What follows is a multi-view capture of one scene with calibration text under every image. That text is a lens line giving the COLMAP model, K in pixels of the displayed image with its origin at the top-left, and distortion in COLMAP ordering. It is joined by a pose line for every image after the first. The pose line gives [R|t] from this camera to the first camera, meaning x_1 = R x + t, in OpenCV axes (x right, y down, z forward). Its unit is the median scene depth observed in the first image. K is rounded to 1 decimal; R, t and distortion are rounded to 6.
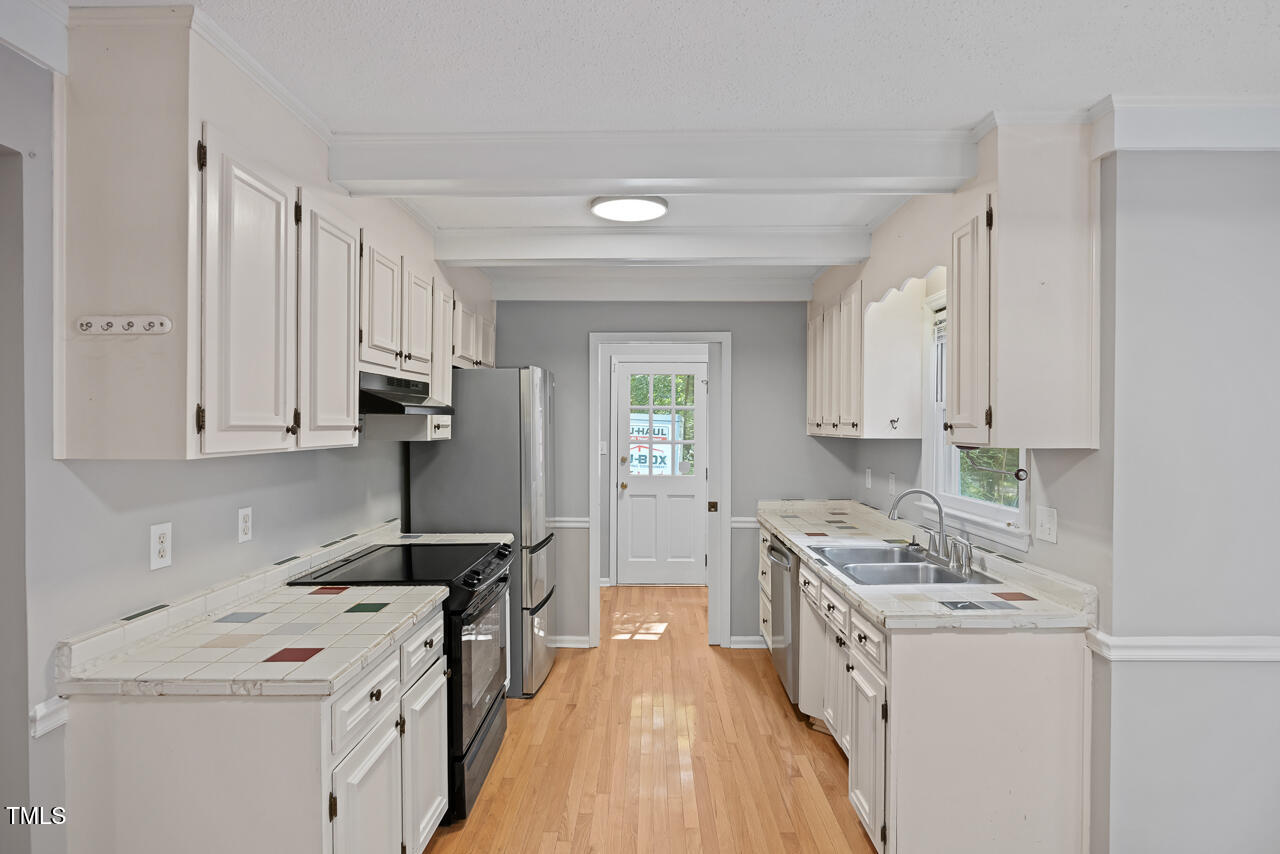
lens RADIAL K [[684.9, 0, 637.1], [0, 684.9, 430.3], [0, 0, 1]] dist [-0.007408, 0.000165]
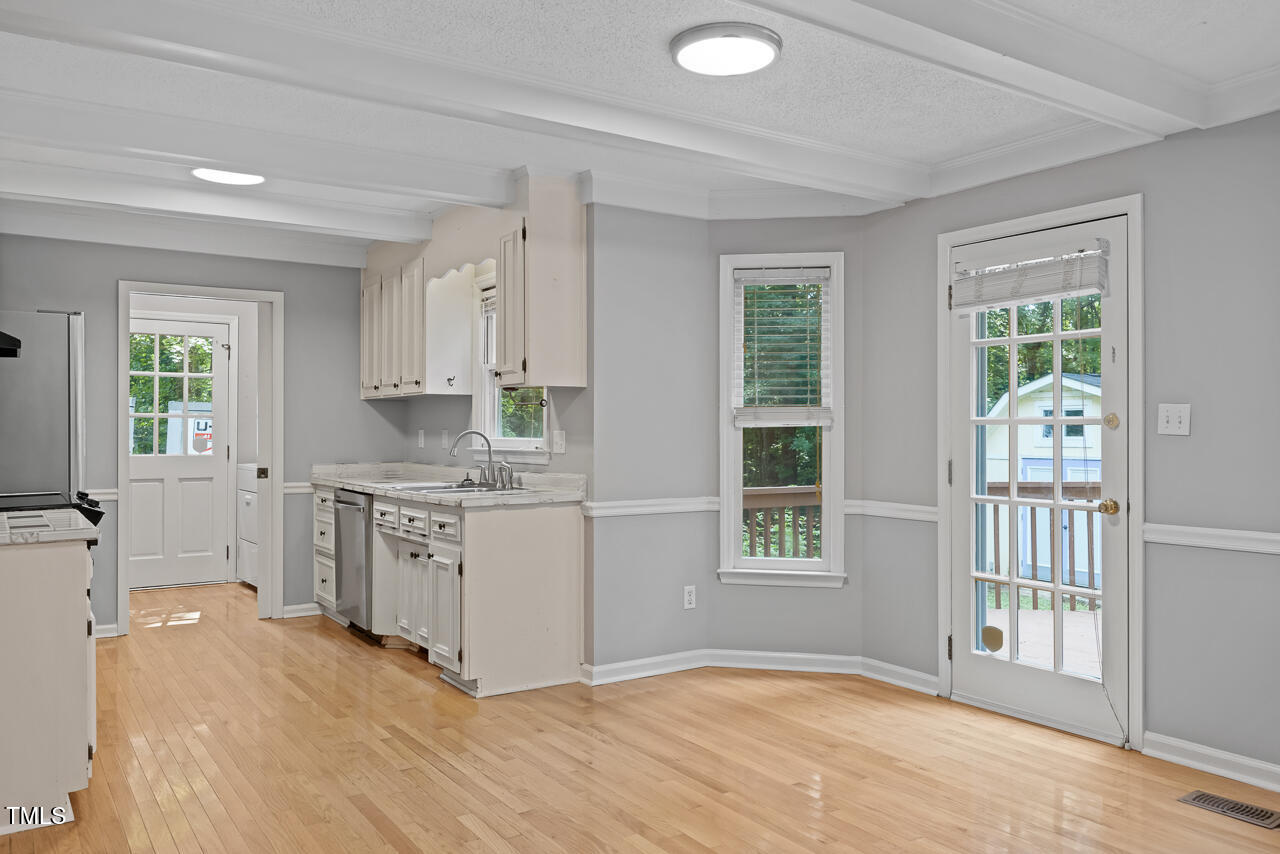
lens RADIAL K [[930.3, 0, 641.4], [0, 930.3, 428.1], [0, 0, 1]] dist [0.002890, -0.001980]
pose [[0.819571, -0.002415, 0.572973, -0.376557], [0.006854, 0.999961, -0.005590, 0.111438], [-0.572937, 0.008509, 0.819555, -0.693996]]
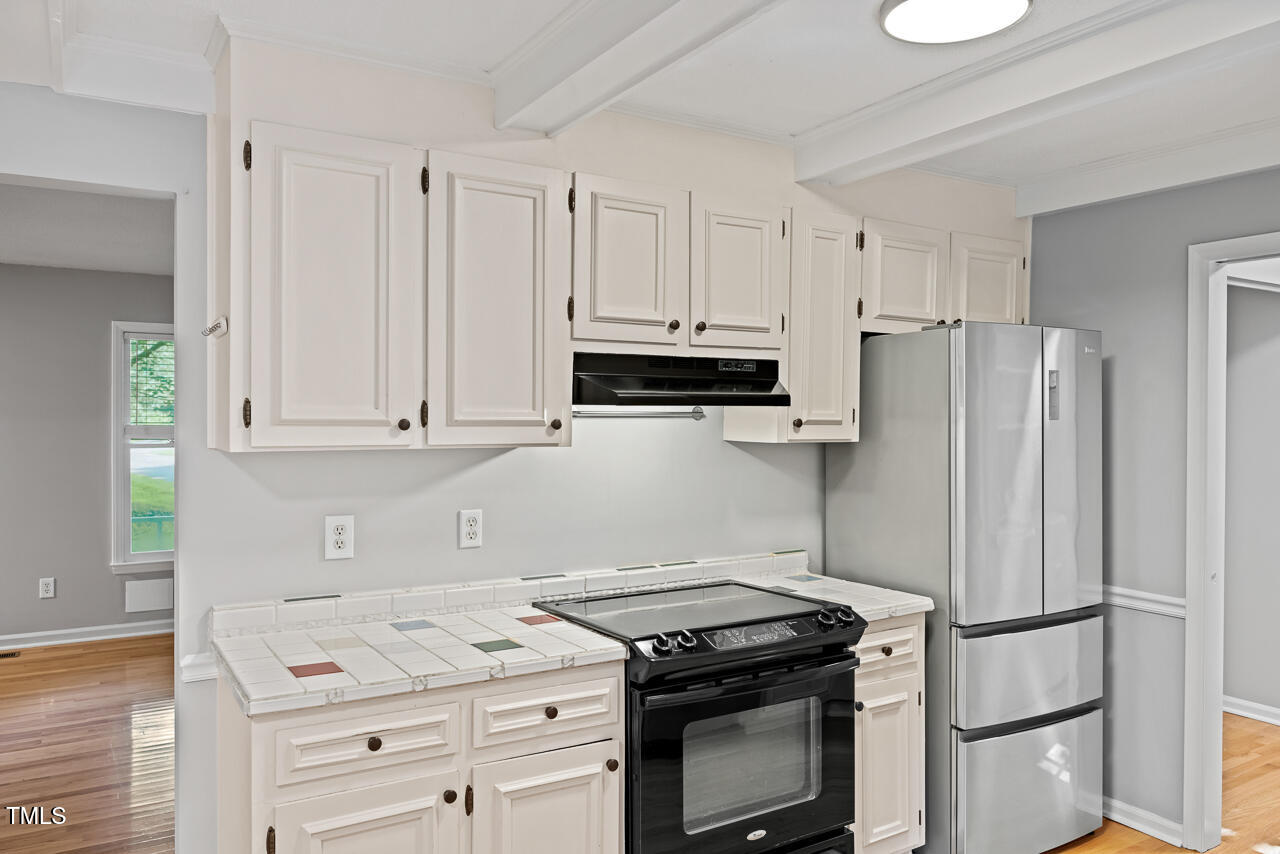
lens RADIAL K [[930.3, 0, 644.0], [0, 930.3, 428.5], [0, 0, 1]] dist [0.002890, -0.001980]
pose [[0.541169, 0.011482, -0.840835, 0.555244], [-0.010879, 0.999919, 0.006653, -0.005879], [0.840843, 0.005547, 0.541250, 0.485141]]
